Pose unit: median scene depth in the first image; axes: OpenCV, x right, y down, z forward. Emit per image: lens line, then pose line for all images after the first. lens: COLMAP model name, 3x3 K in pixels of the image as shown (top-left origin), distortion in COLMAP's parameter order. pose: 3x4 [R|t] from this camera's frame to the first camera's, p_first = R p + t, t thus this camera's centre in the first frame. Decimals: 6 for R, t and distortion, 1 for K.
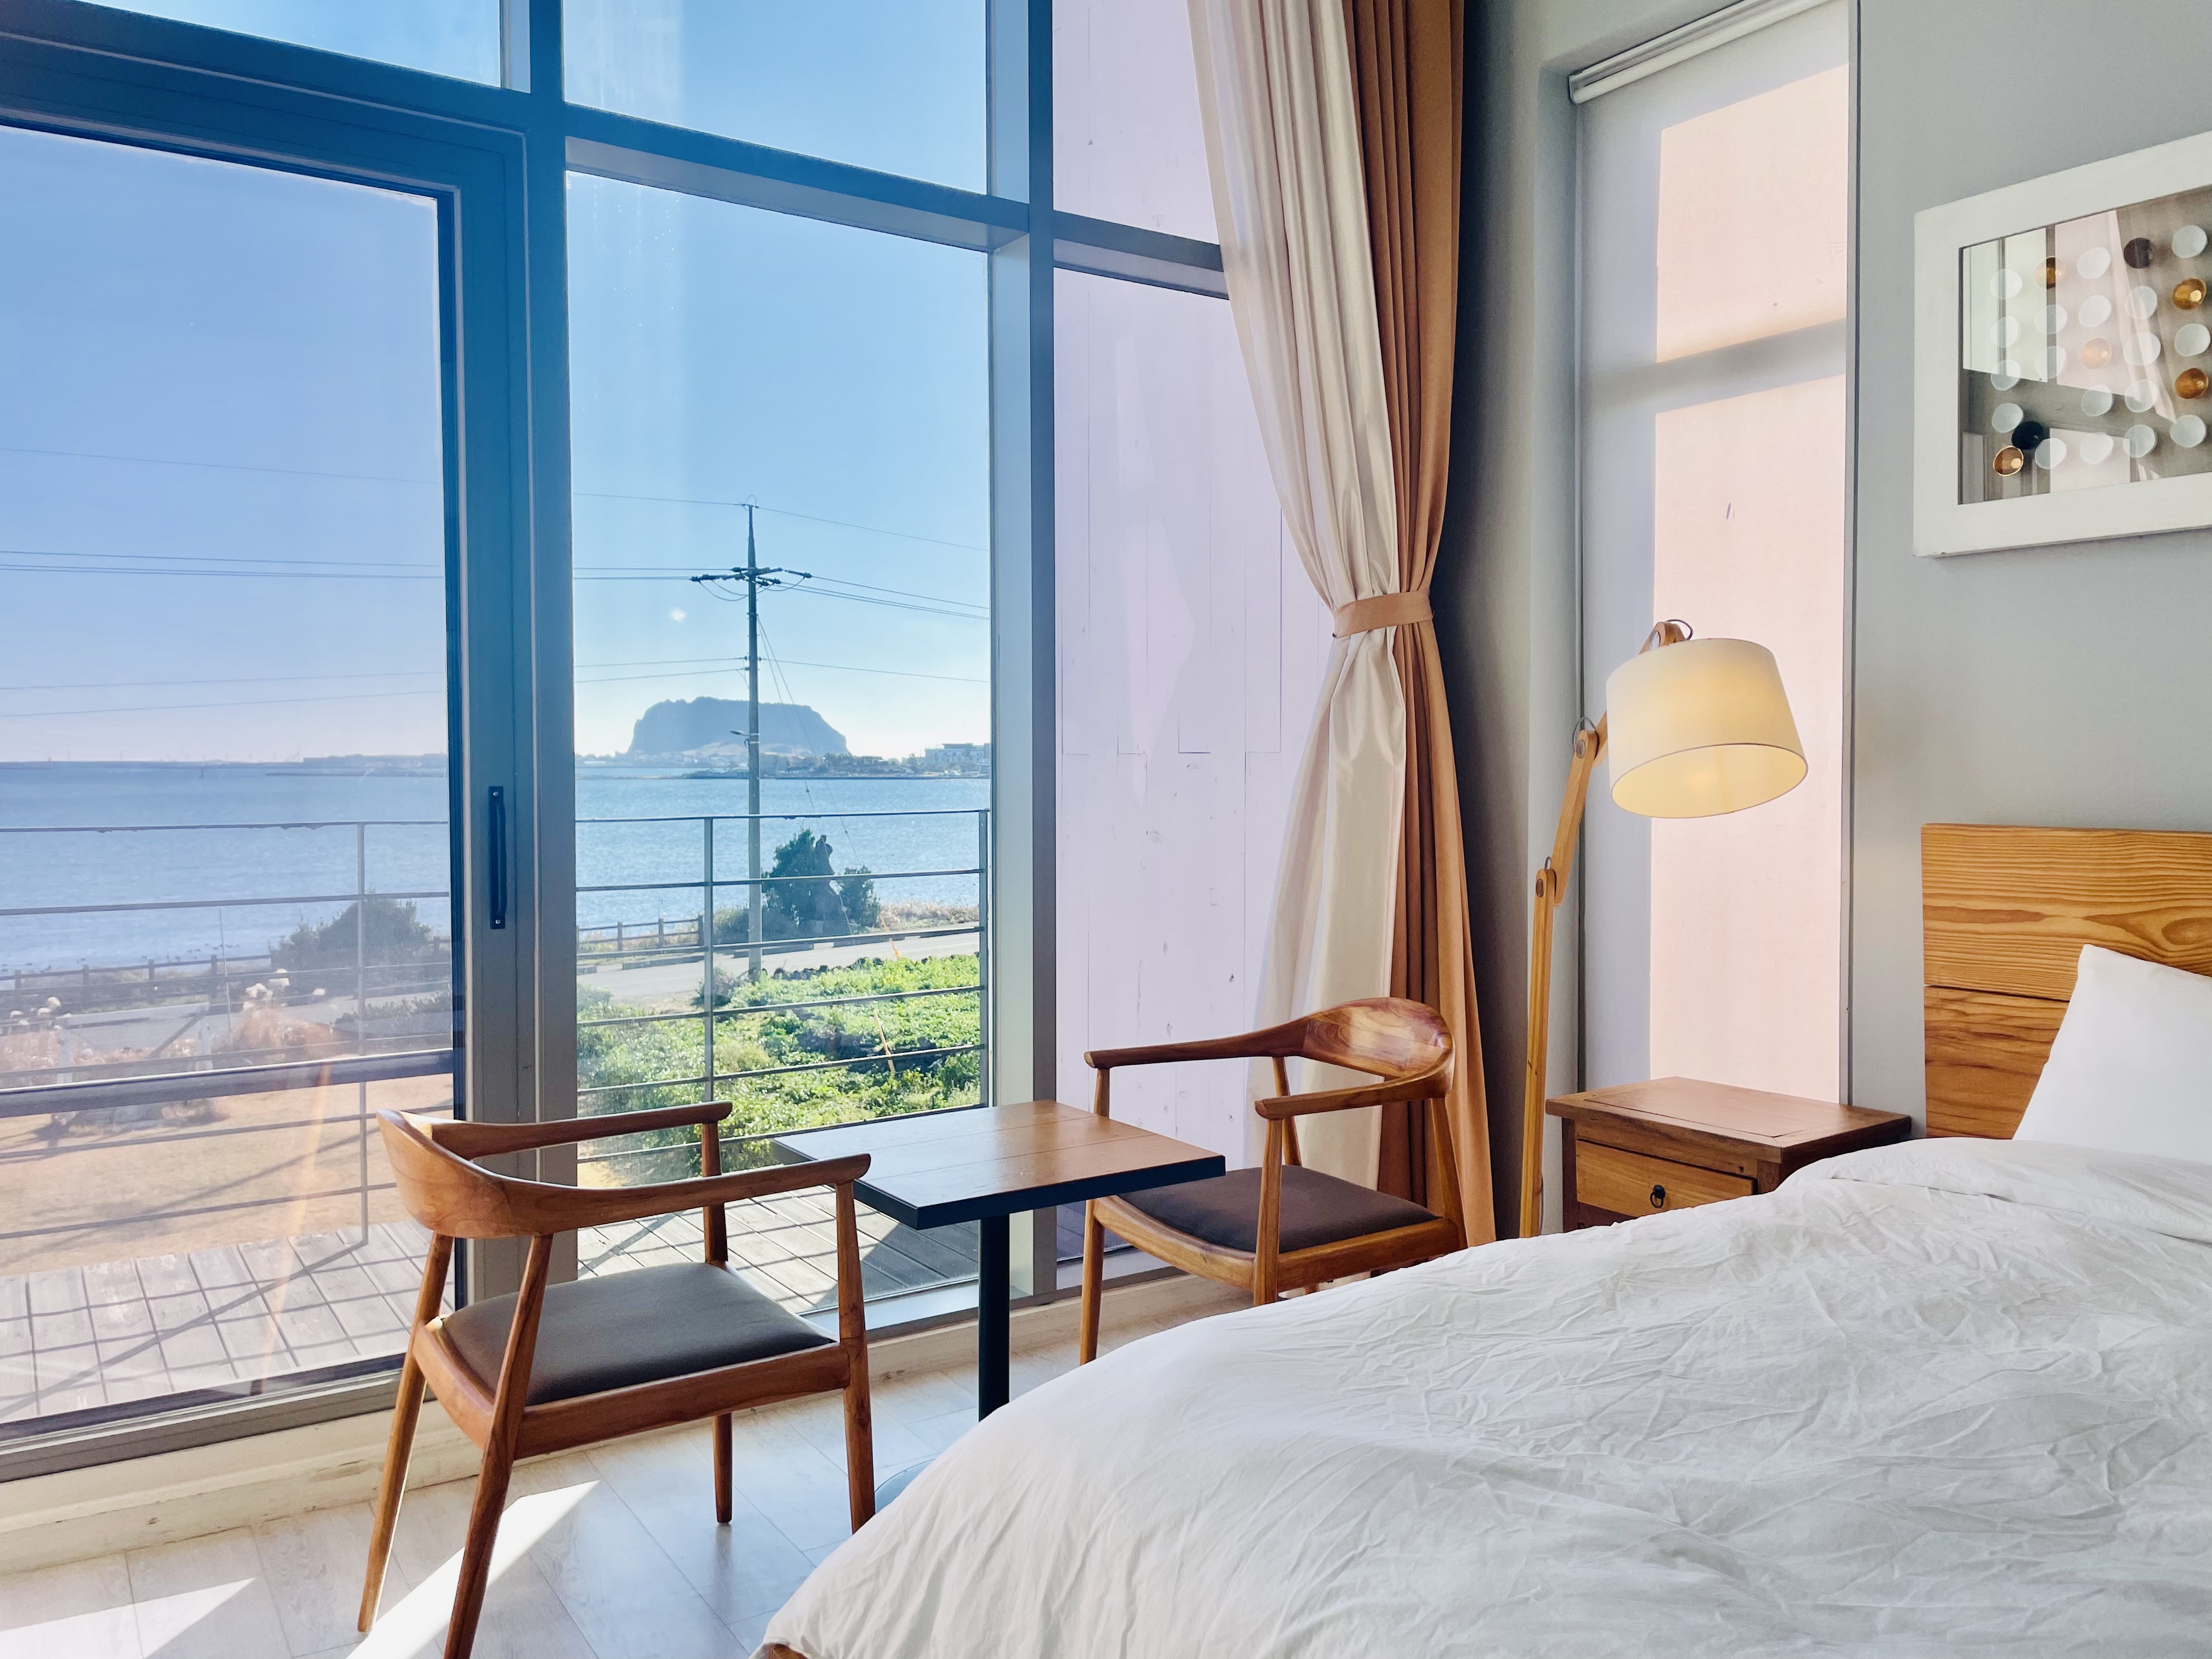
lens RADIAL K [[1666.6, 0, 1106.6], [0, 1666.6, 823.6], [0, 0, 1]] dist [0.059191, -0.069927]
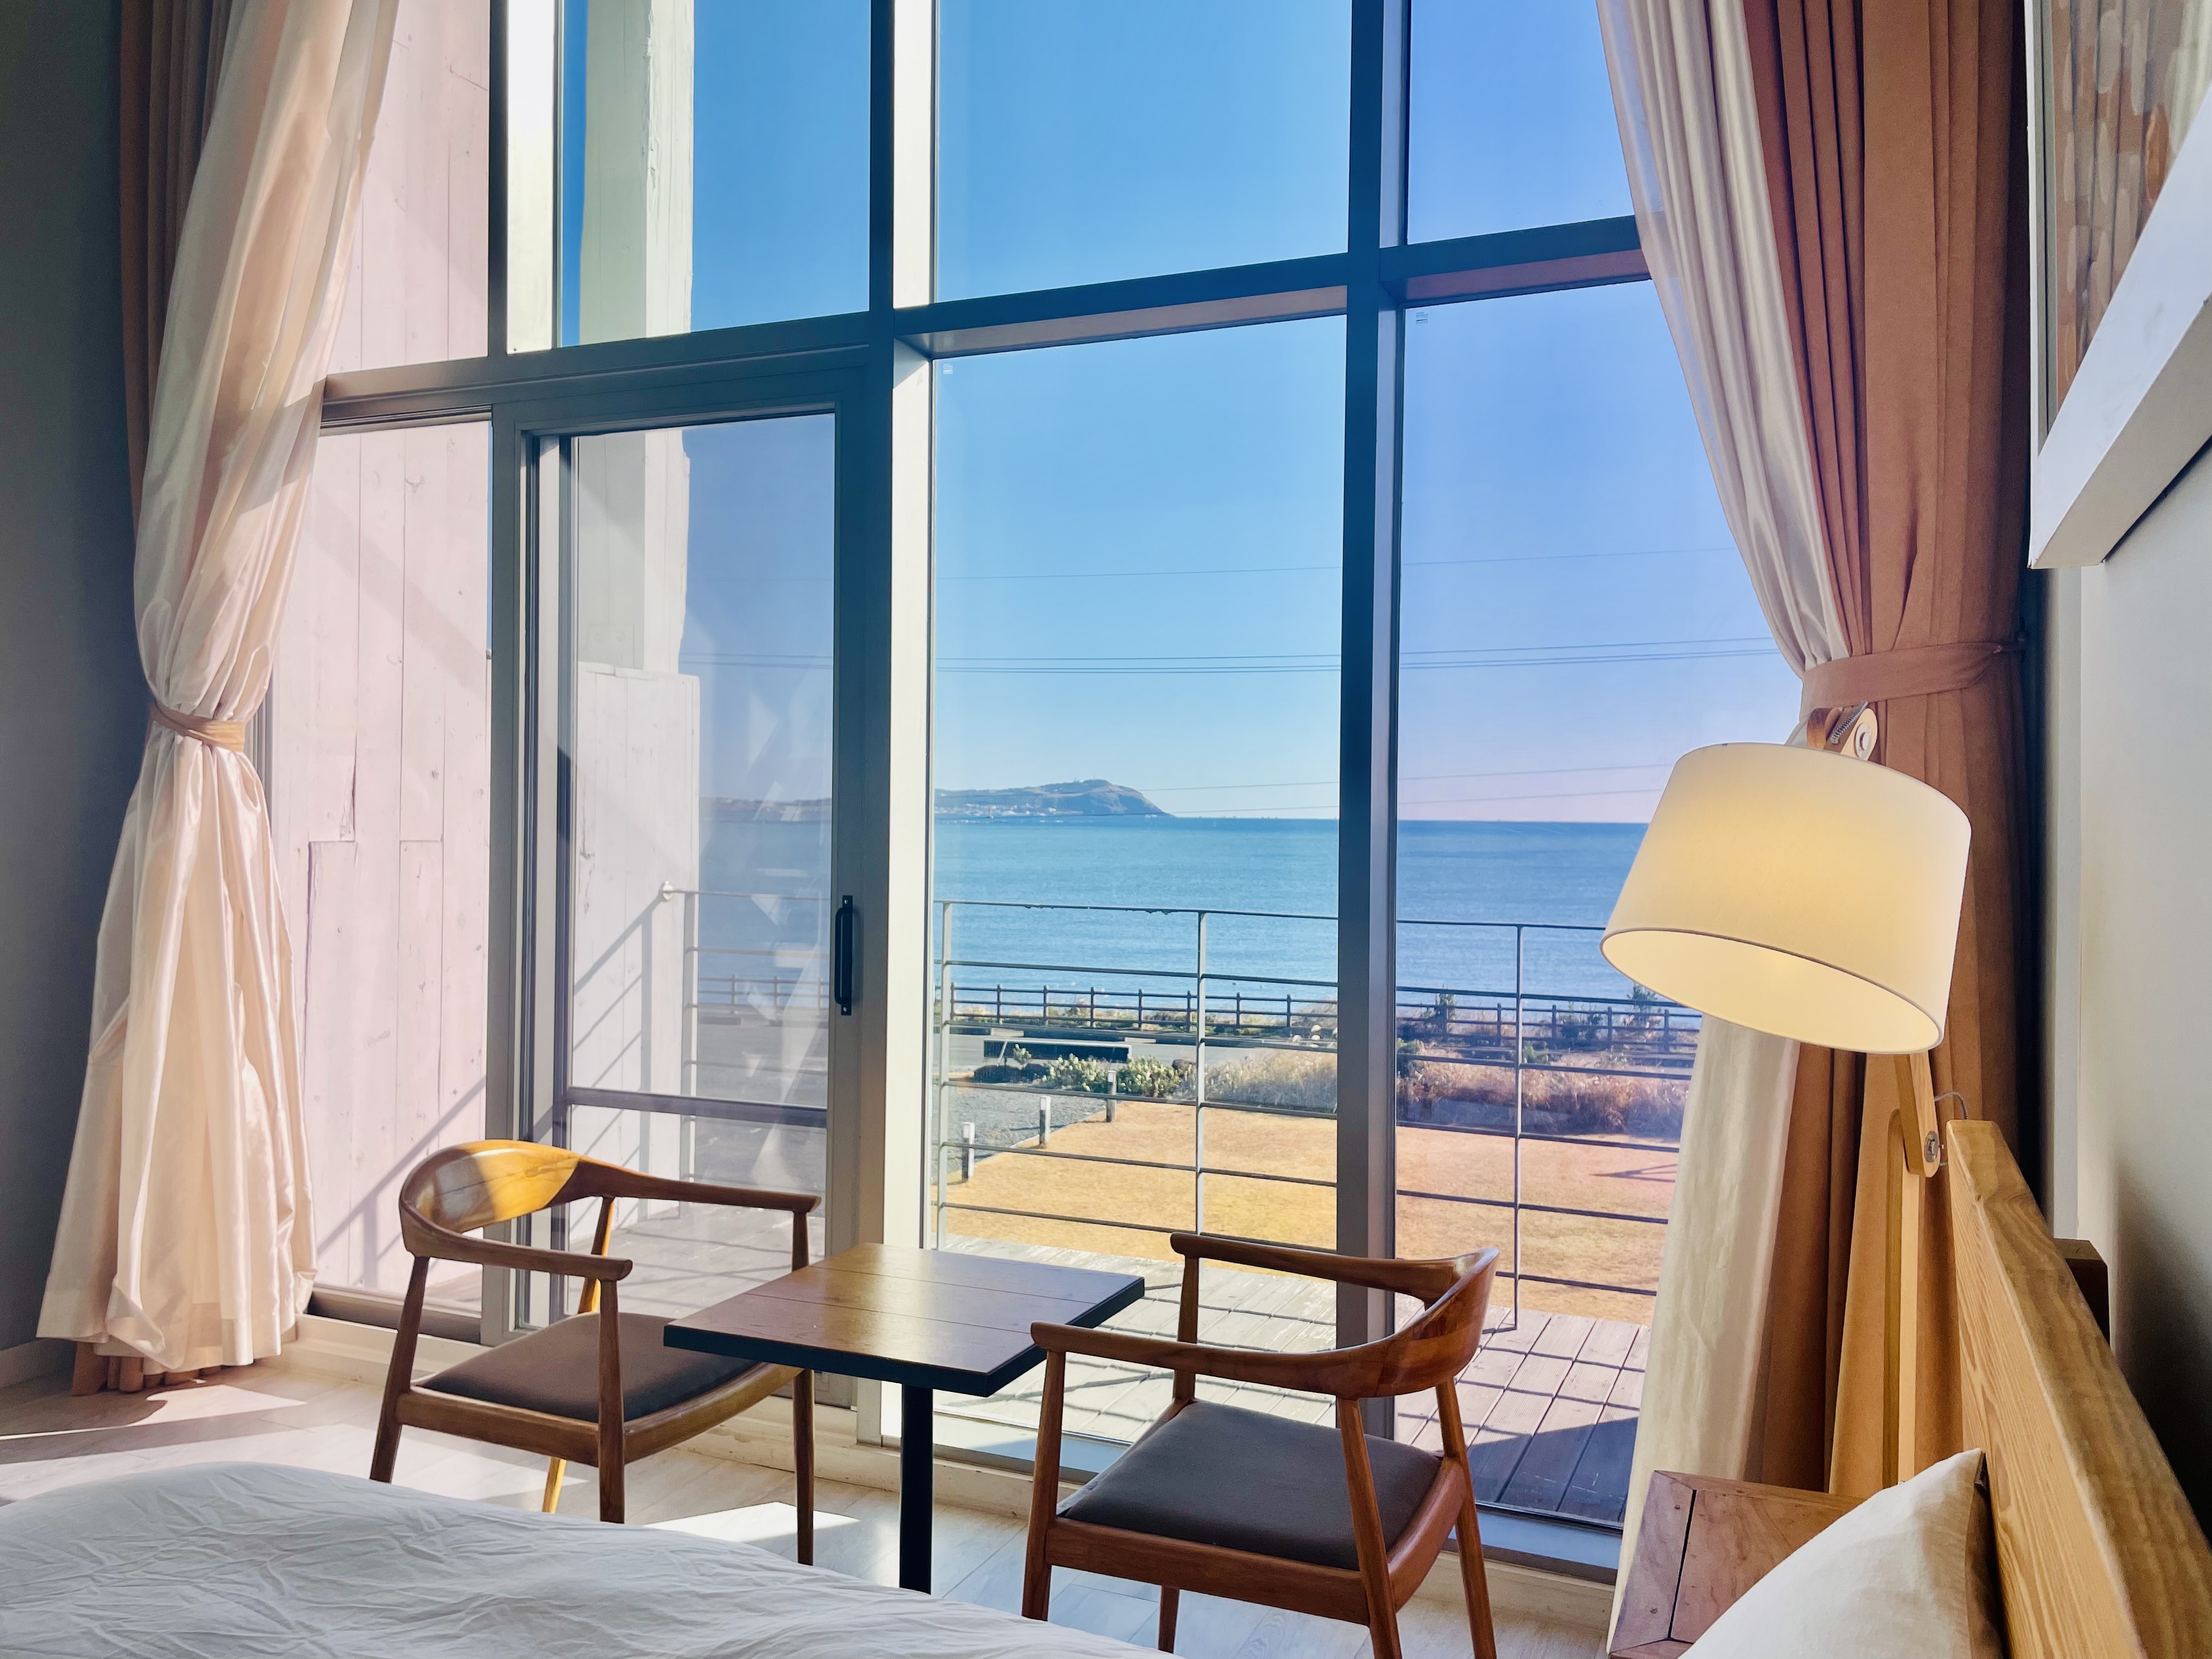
lens RADIAL K [[1666.6, 0, 1109.6], [0, 1666.6, 824.3], [0, 0, 1]] dist [0.059191, -0.069927]
pose [[0.551754, 0.012365, -0.833916, 0.691850], [-0.043783, 0.998941, -0.014158, -0.061248], [0.832857, 0.044323, 0.551710, 0.479231]]
